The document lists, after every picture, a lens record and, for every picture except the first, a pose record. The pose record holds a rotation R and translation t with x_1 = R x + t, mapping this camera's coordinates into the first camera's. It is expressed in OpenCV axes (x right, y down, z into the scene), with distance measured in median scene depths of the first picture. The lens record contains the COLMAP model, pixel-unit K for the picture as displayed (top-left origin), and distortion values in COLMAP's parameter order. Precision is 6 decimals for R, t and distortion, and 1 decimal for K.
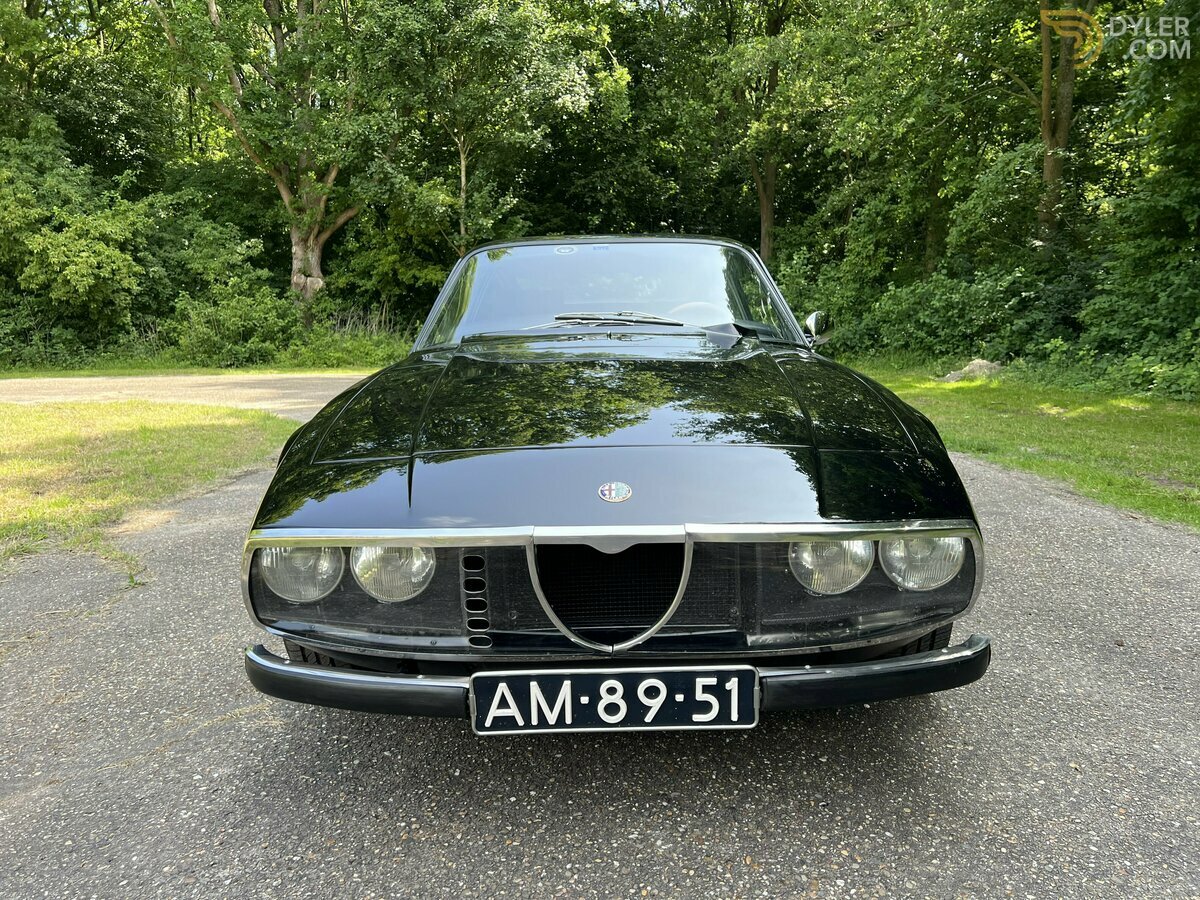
lens RADIAL K [[892.2, 0, 592.6], [0, 892.2, 460.5], [0, 0, 1]] dist [0.052987, -0.061290]
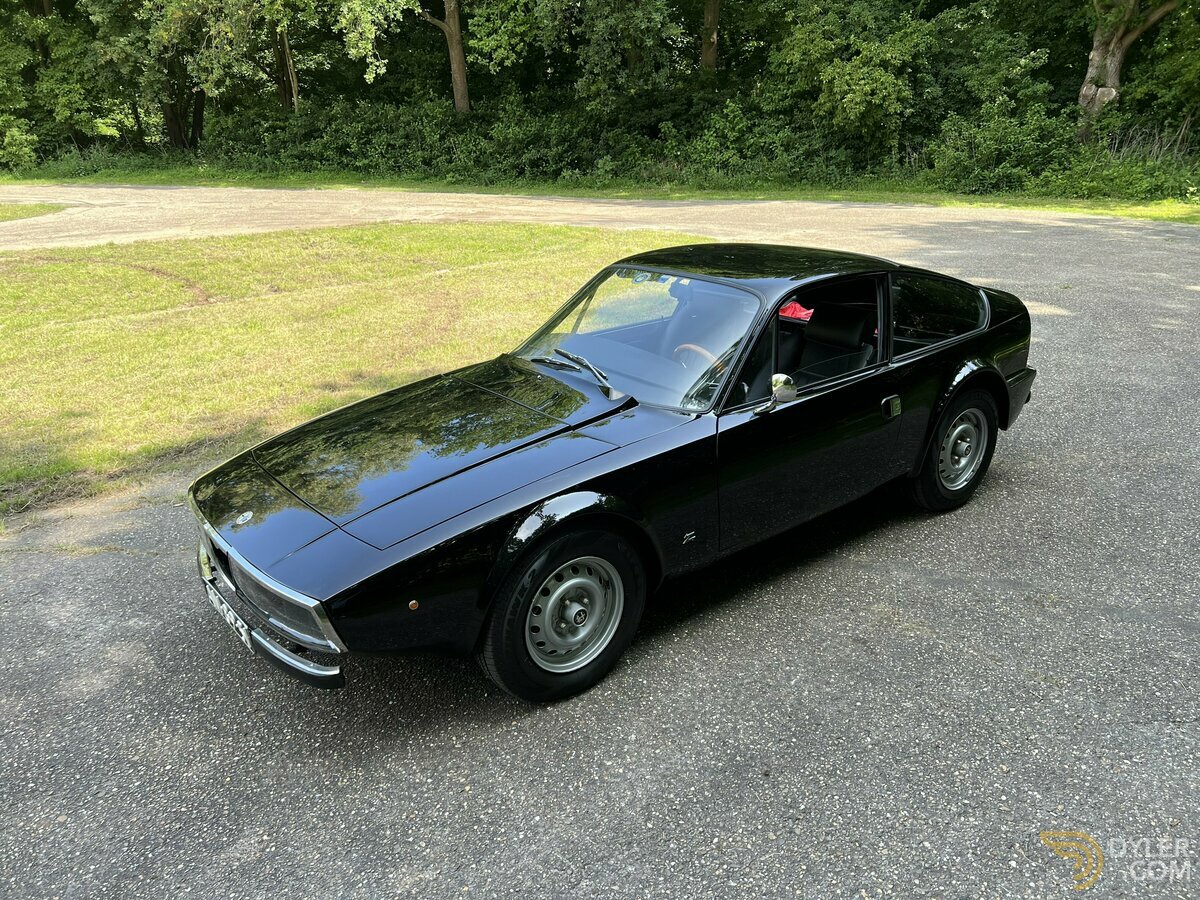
lens RADIAL K [[892.2, 0, 603.1], [0, 892.2, 439.0], [0, 0, 1]] dist [0.052987, -0.061290]
pose [[0.628146, 0.261592, -0.732805, 0.409958], [-0.103561, 0.961520, 0.254467, -0.152318], [0.771173, -0.083952, 0.631066, 0.079942]]
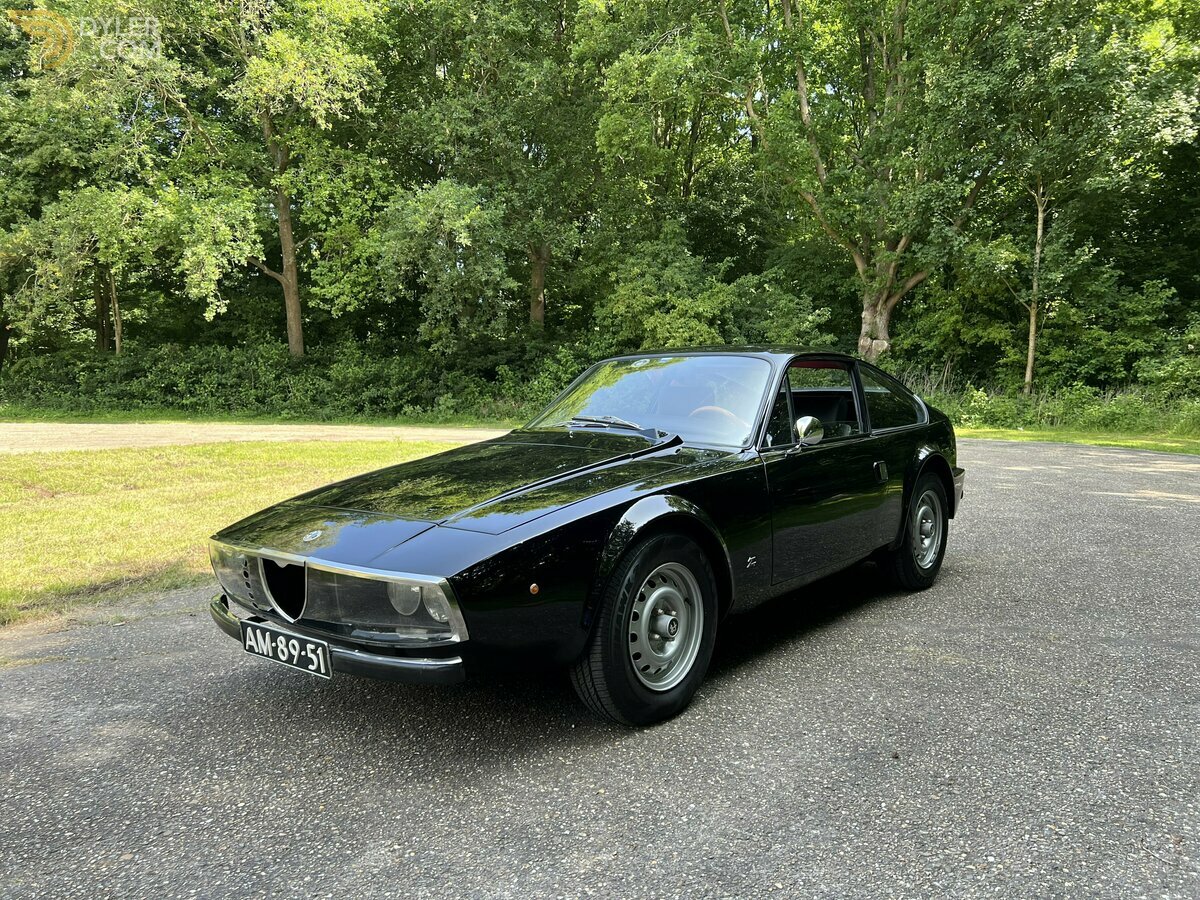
lens RADIAL K [[892.2, 0, 601.2], [0, 892.2, 447.4], [0, 0, 1]] dist [0.052987, -0.061290]
pose [[0.775772, 0.047835, -0.629198, 0.343979], [-0.093136, 0.994882, -0.039196, -0.026783], [0.624102, 0.089008, 0.776256, -0.012677]]
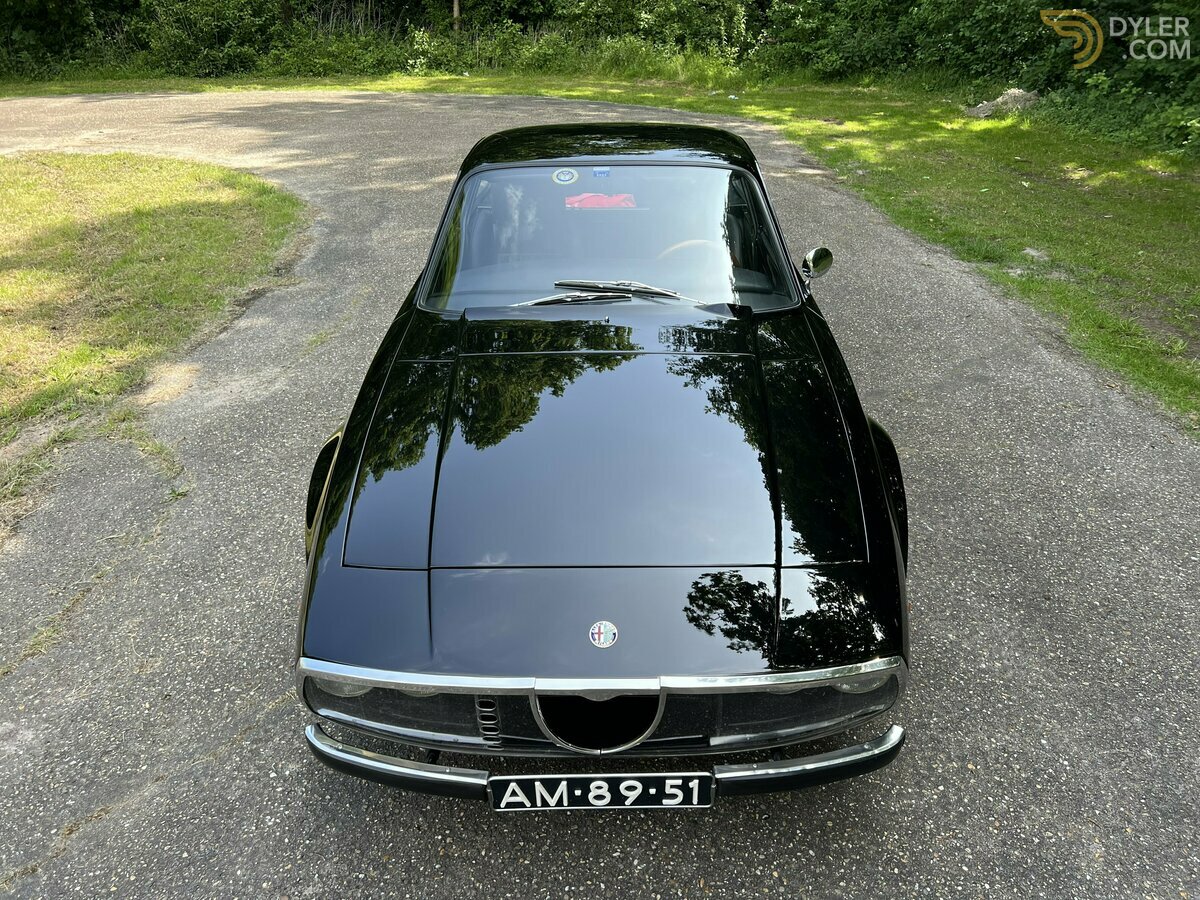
lens RADIAL K [[892.2, 0, 600.9], [0, 892.2, 449.5], [0, 0, 1]] dist [0.052987, -0.061290]
pose [[0.999989, 0.004733, 0.000705, 0.004188], [-0.004705, 0.945775, 0.324787, -0.125477], [0.000870, -0.324787, 0.945787, -0.010590]]
